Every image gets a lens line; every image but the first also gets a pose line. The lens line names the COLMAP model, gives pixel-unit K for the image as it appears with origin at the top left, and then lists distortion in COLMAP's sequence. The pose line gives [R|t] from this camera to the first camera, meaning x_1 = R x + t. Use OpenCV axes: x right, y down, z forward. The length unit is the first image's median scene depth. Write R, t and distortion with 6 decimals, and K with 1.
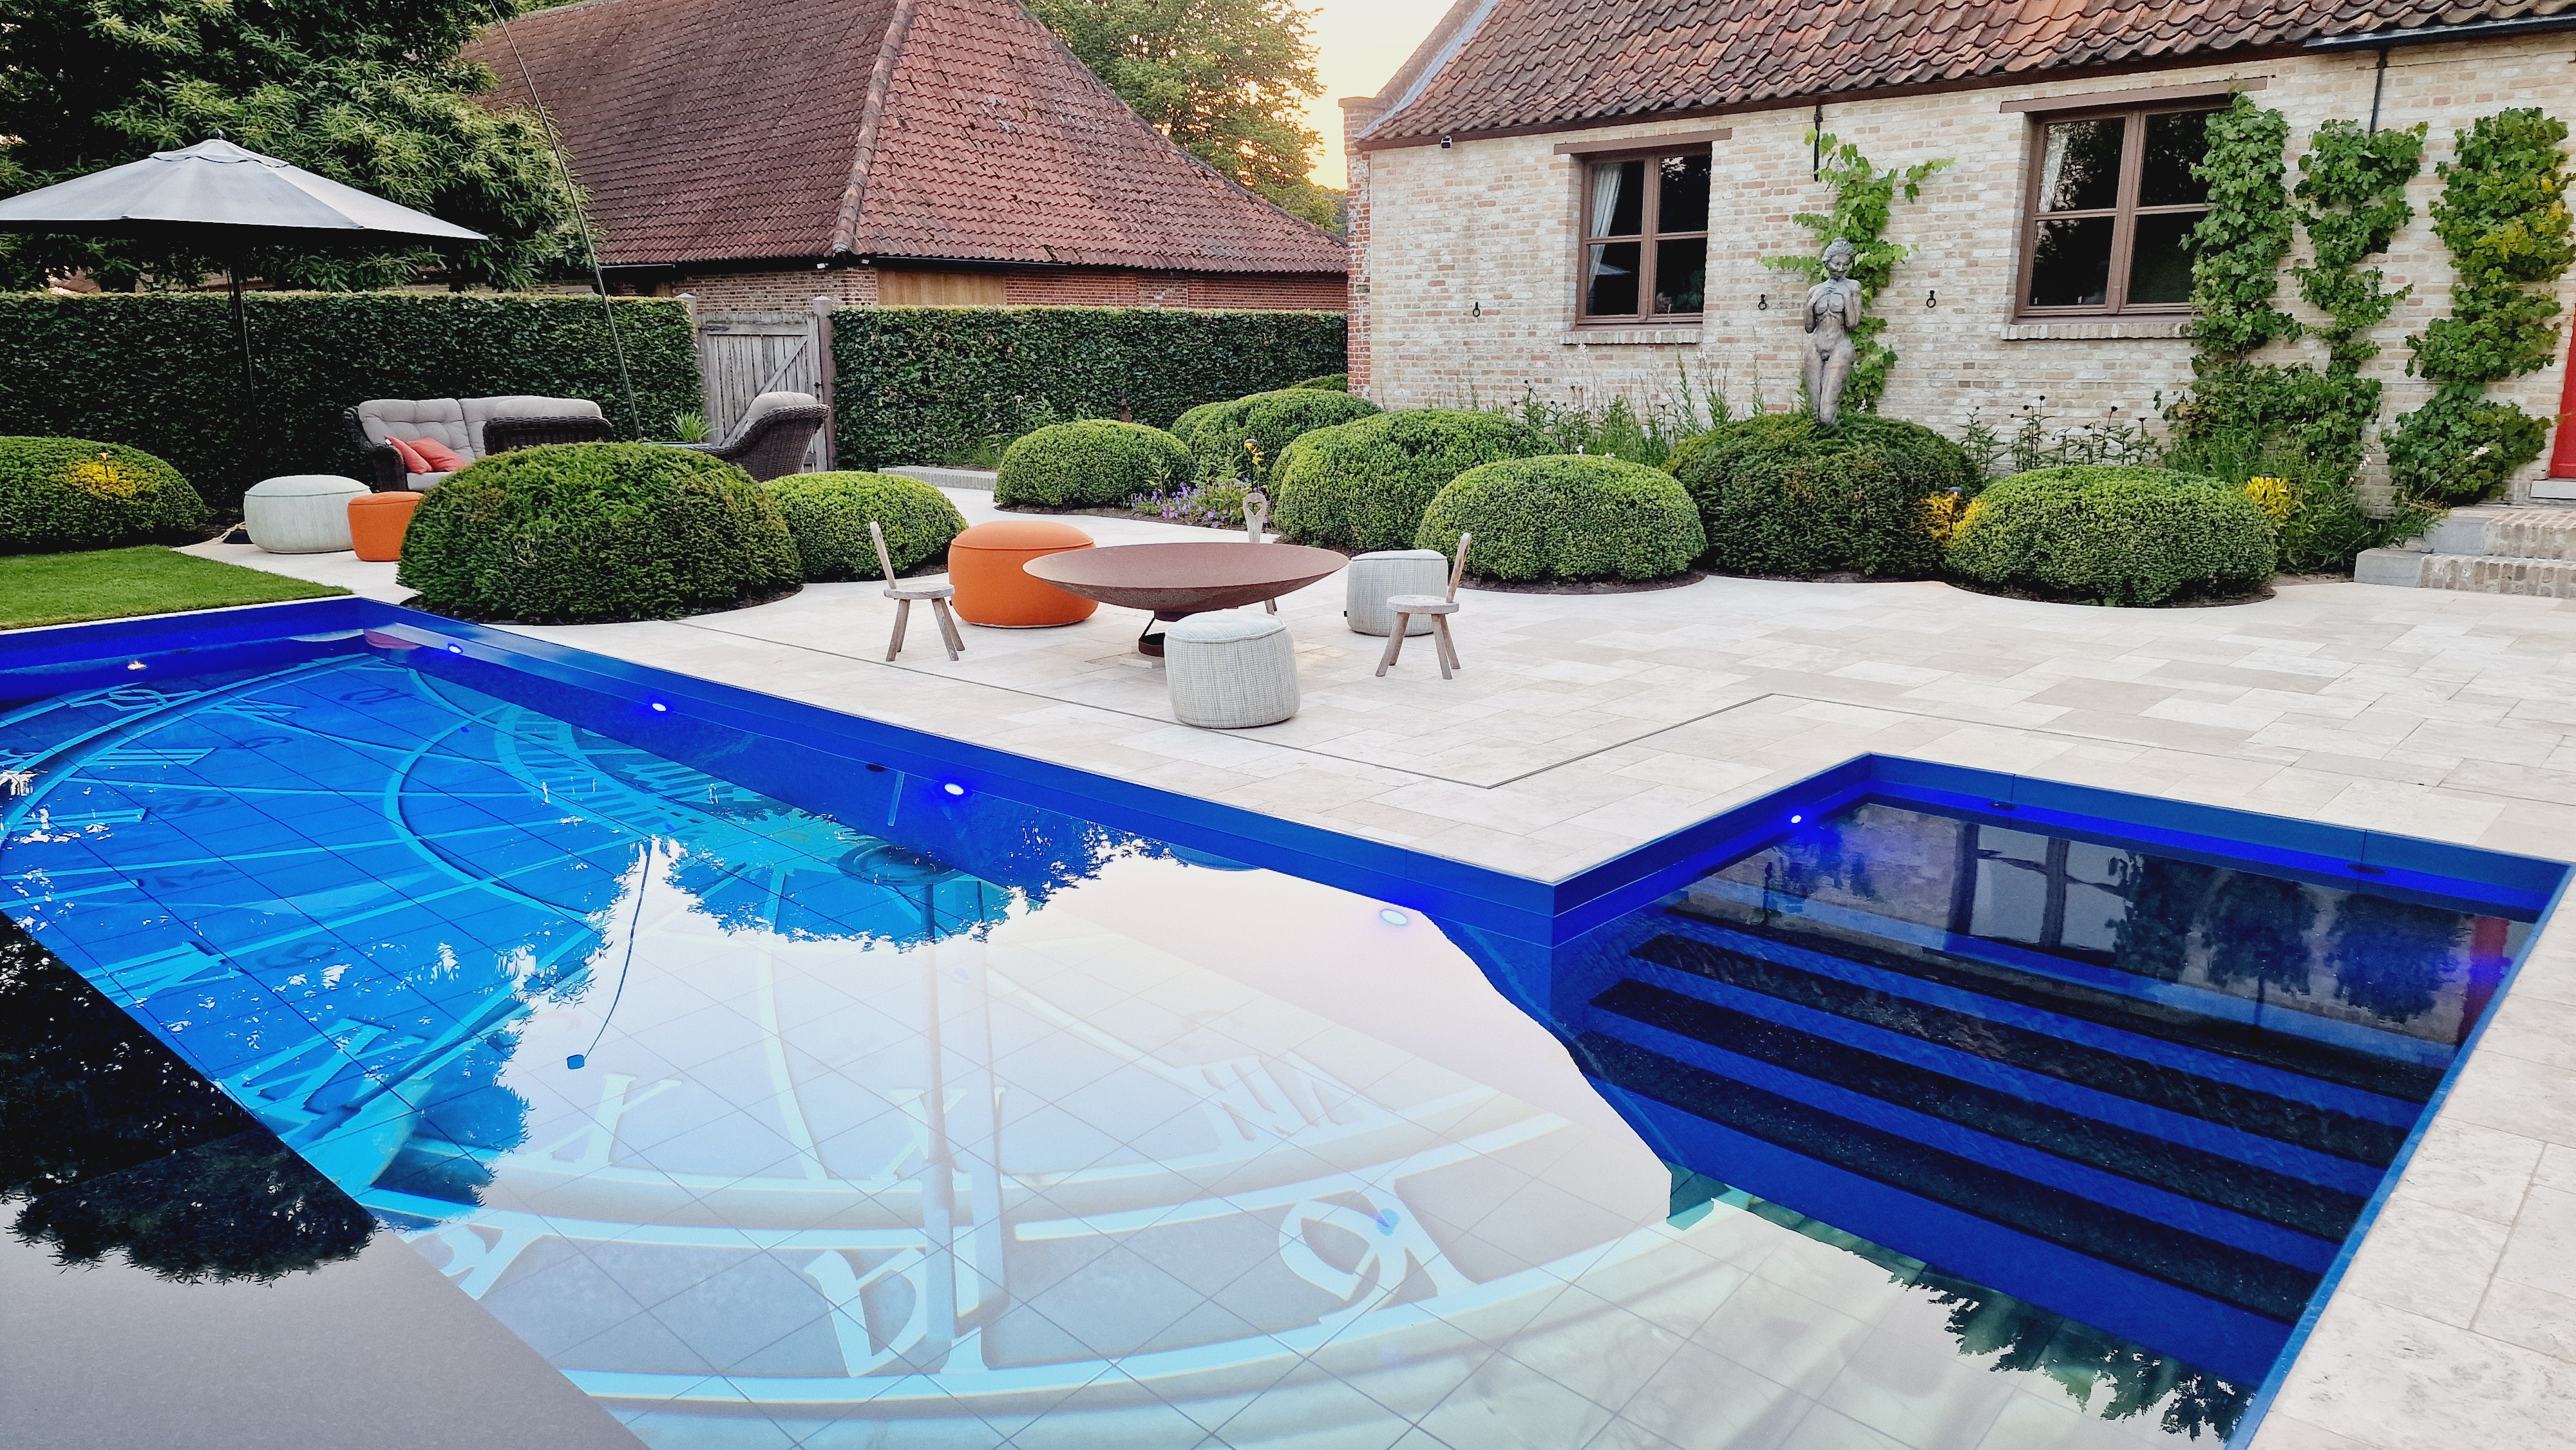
lens RADIAL K [[1714.1, 0, 1268.2], [0, 1714.1, 726.6], [0, 0, 1]] dist [0.084935, -0.076816]
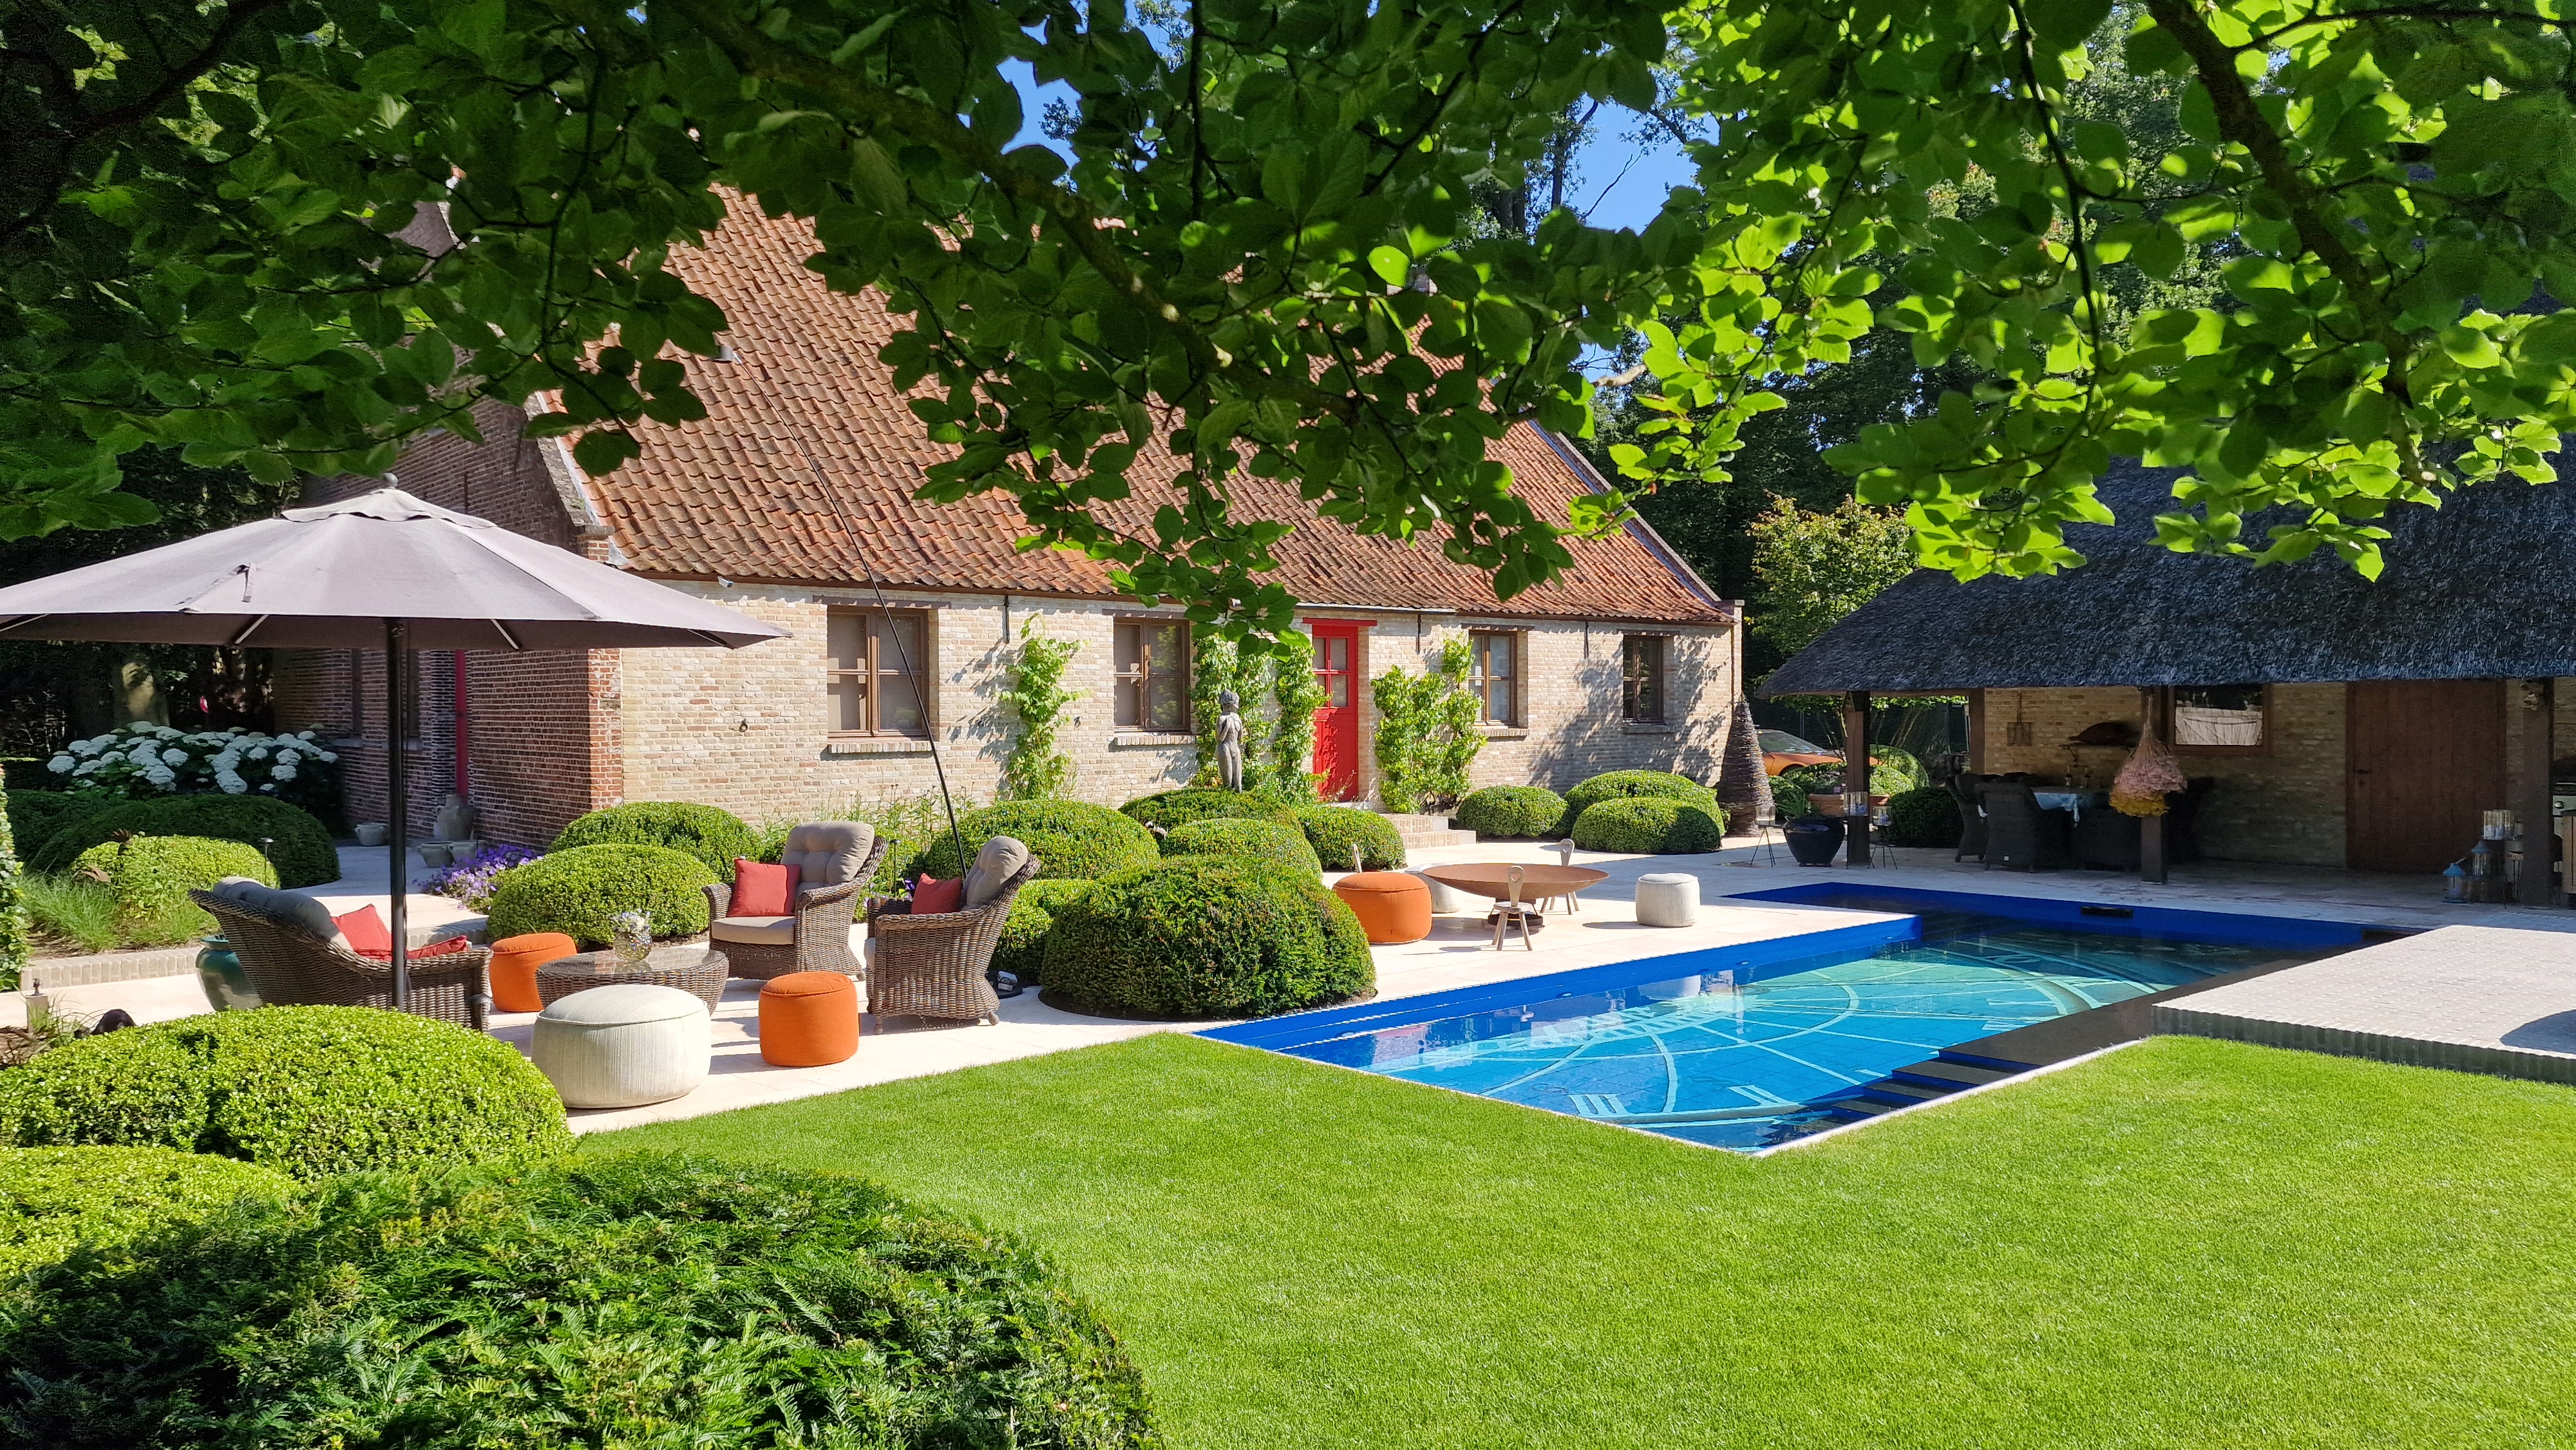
lens RADIAL K [[1784.2, 0, 1295.0], [0, 1784.2, 751.6], [0, 0, 1]] dist [0.088301, -0.062638]
pose [[0.102114, -0.020369, 0.994564, -1.157938], [0.226461, 0.974015, -0.003303, -0.159764], [-0.968653, 0.225568, 0.104073, 0.610040]]
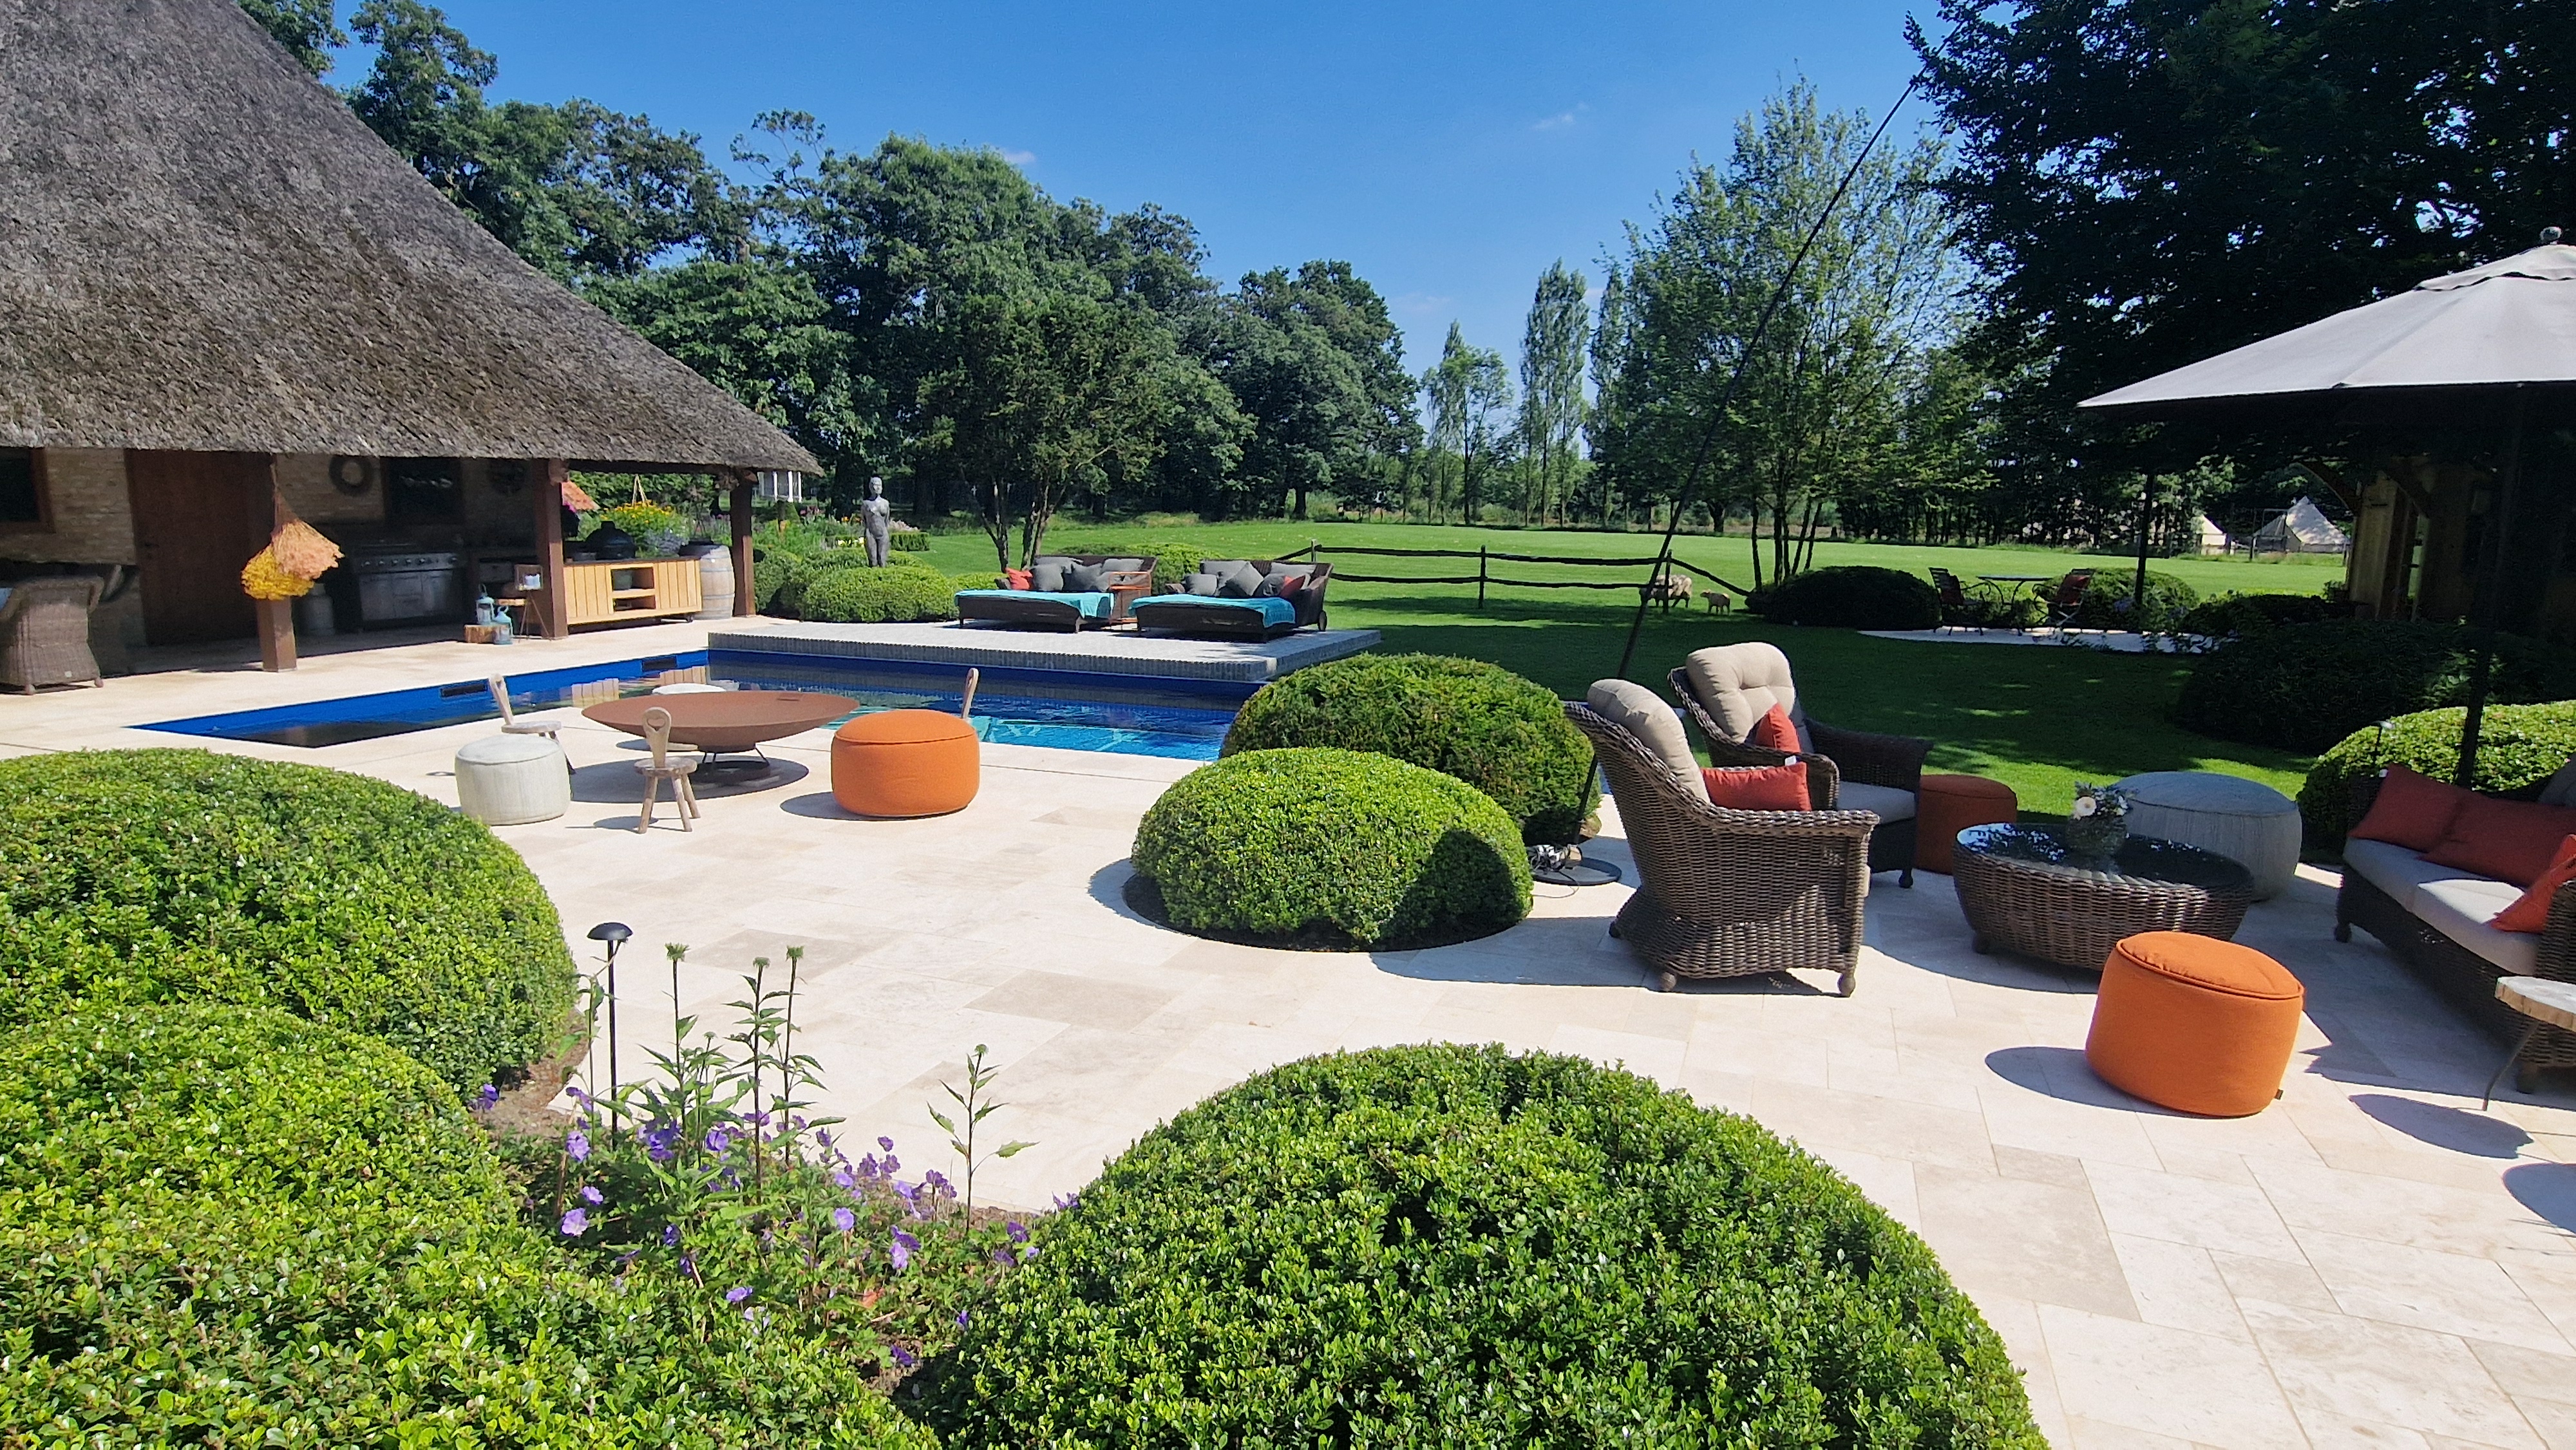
lens RADIAL K [[1398.6, 0, 1303.6], [0, 1398.6, 730.4], [0, 0, 1]] dist [0.001925, -0.001557]
pose [[-0.928657, 0.054875, -0.366858, -0.040653], [-0.090084, 0.926027, 0.366551, -0.302464], [0.359835, 0.373448, -0.855018, 1.247355]]
